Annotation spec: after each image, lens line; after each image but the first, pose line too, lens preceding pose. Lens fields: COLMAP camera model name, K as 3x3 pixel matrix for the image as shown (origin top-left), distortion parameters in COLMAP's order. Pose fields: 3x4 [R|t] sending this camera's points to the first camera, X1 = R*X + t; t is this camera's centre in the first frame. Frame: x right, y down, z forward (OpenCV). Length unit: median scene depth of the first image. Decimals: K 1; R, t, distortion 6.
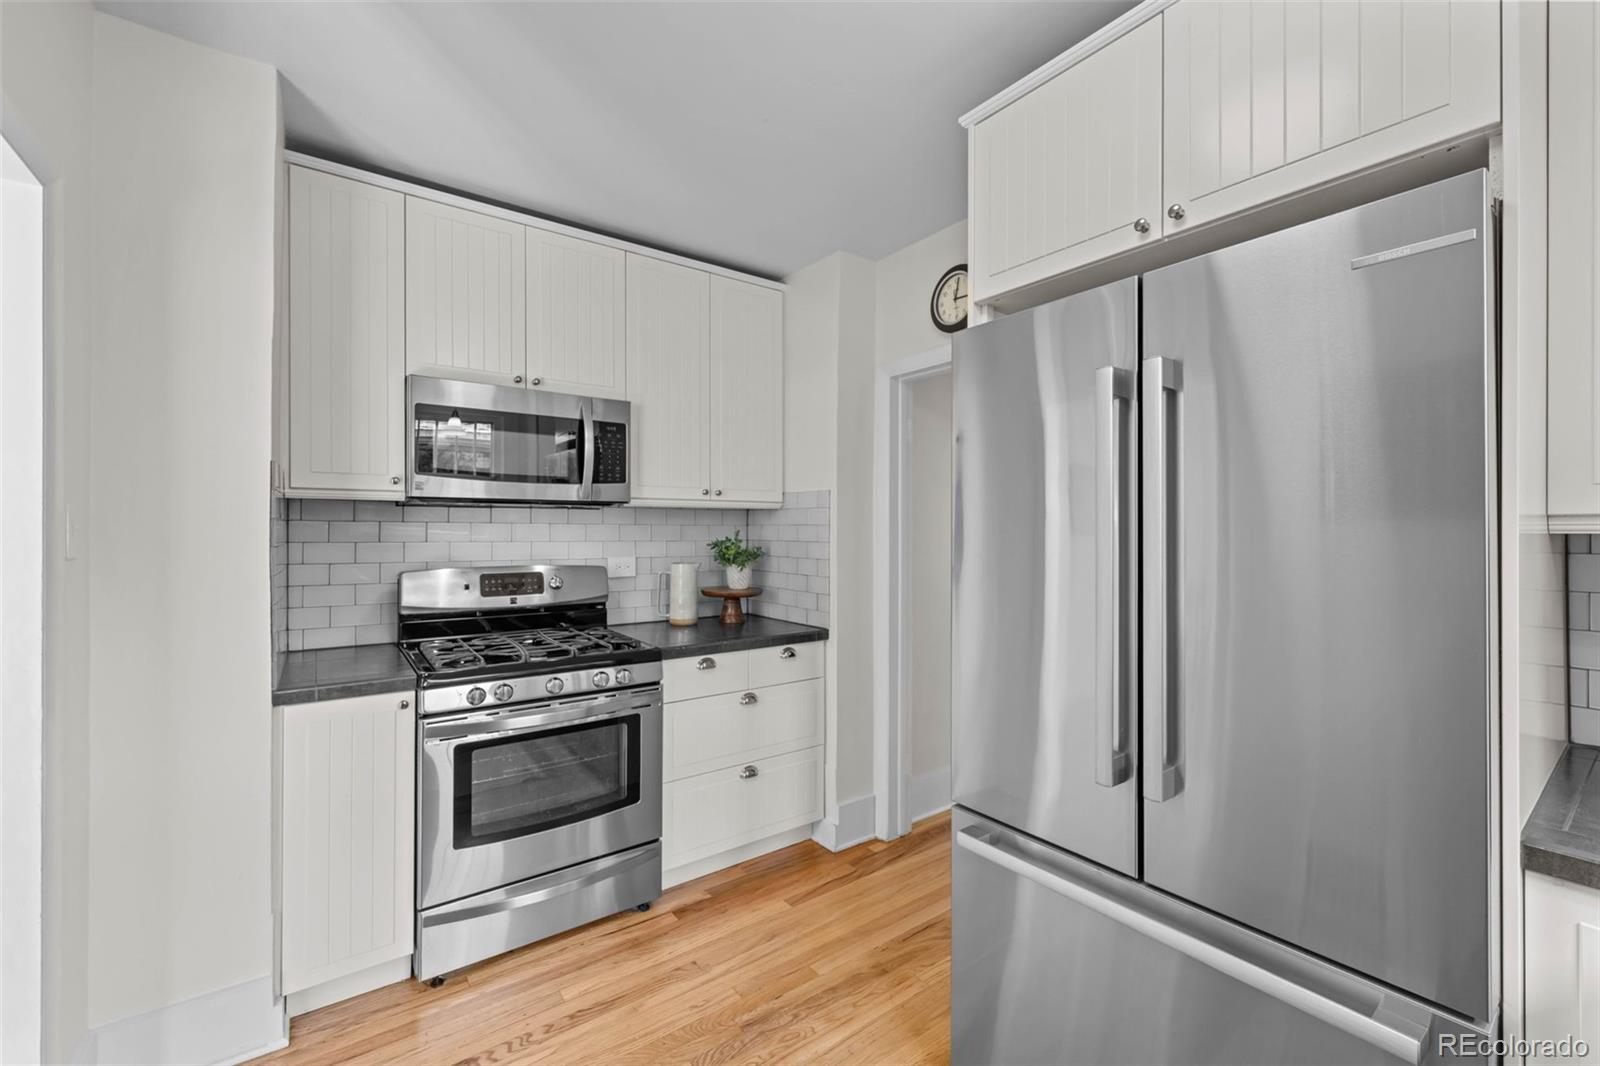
lens RADIAL K [[665.3, 0, 805.6], [0, 665.3, 529.0], [0, 0, 1]] dist [0.002763, -0.000199]
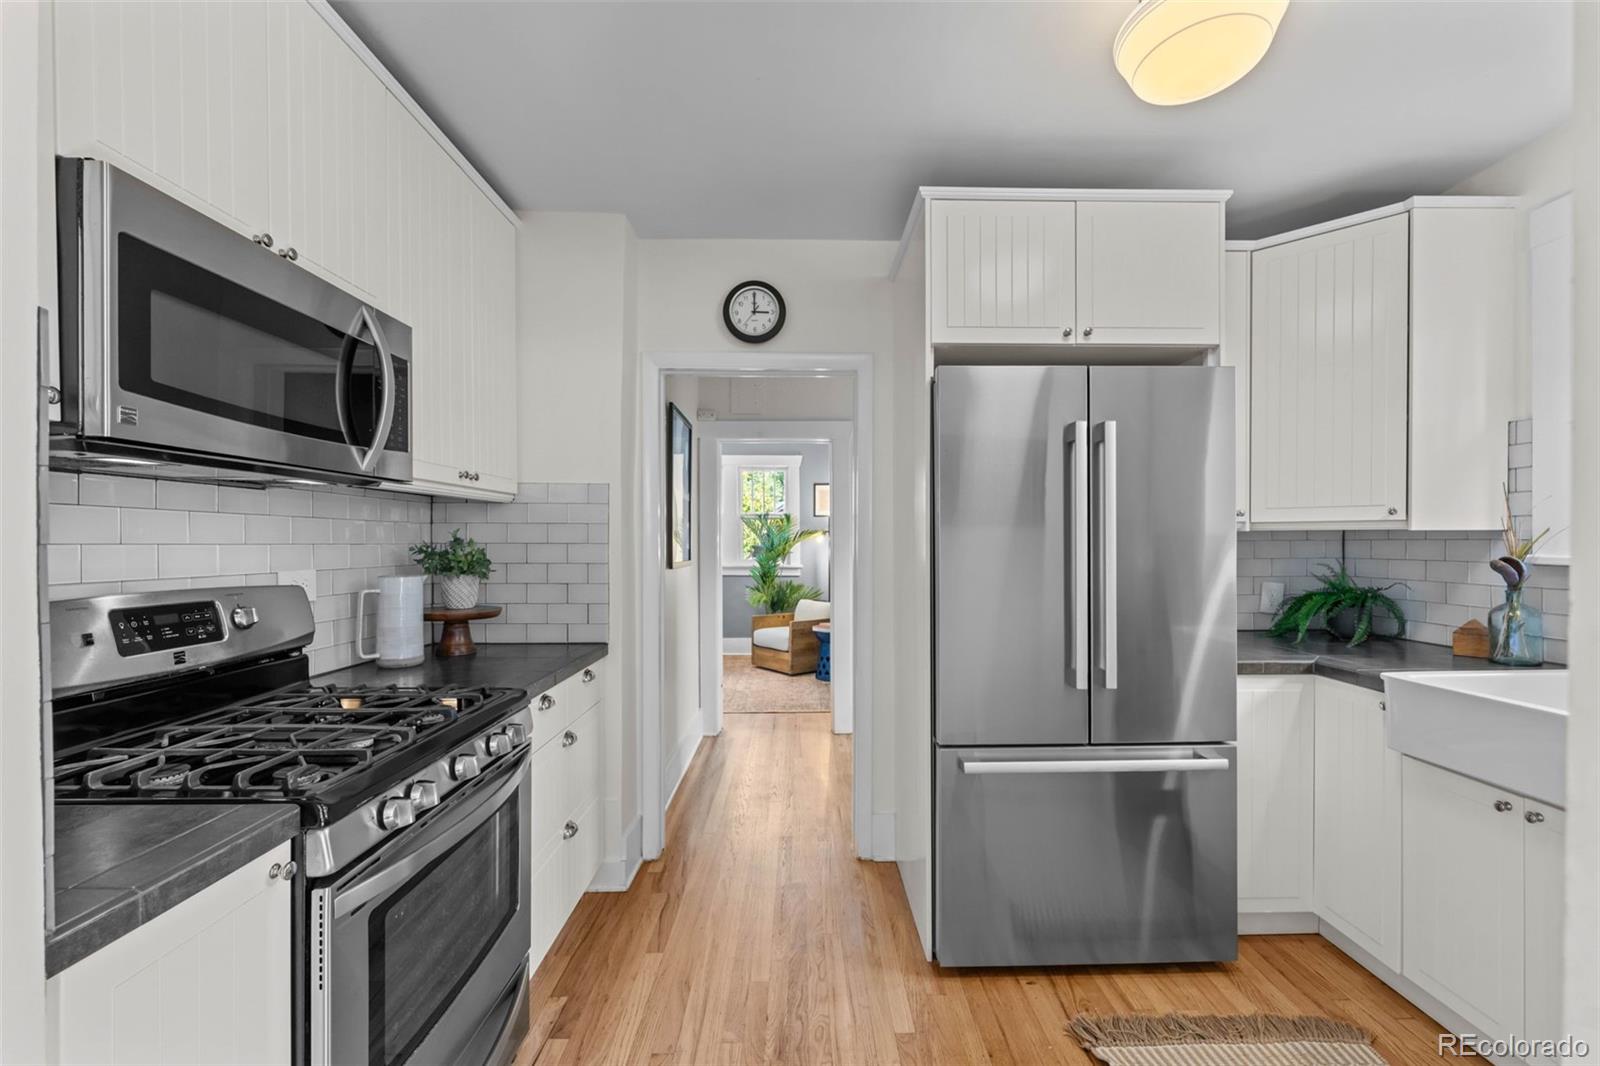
lens RADIAL K [[665.3, 0, 828.8], [0, 665.3, 544.0], [0, 0, 1]] dist [0.002763, -0.000199]
pose [[0.571171, -0.007444, 0.820797, -0.571583], [0.000985, 0.999964, 0.008383, 0.015259], [-0.820830, -0.003980, 0.571158, 0.291213]]
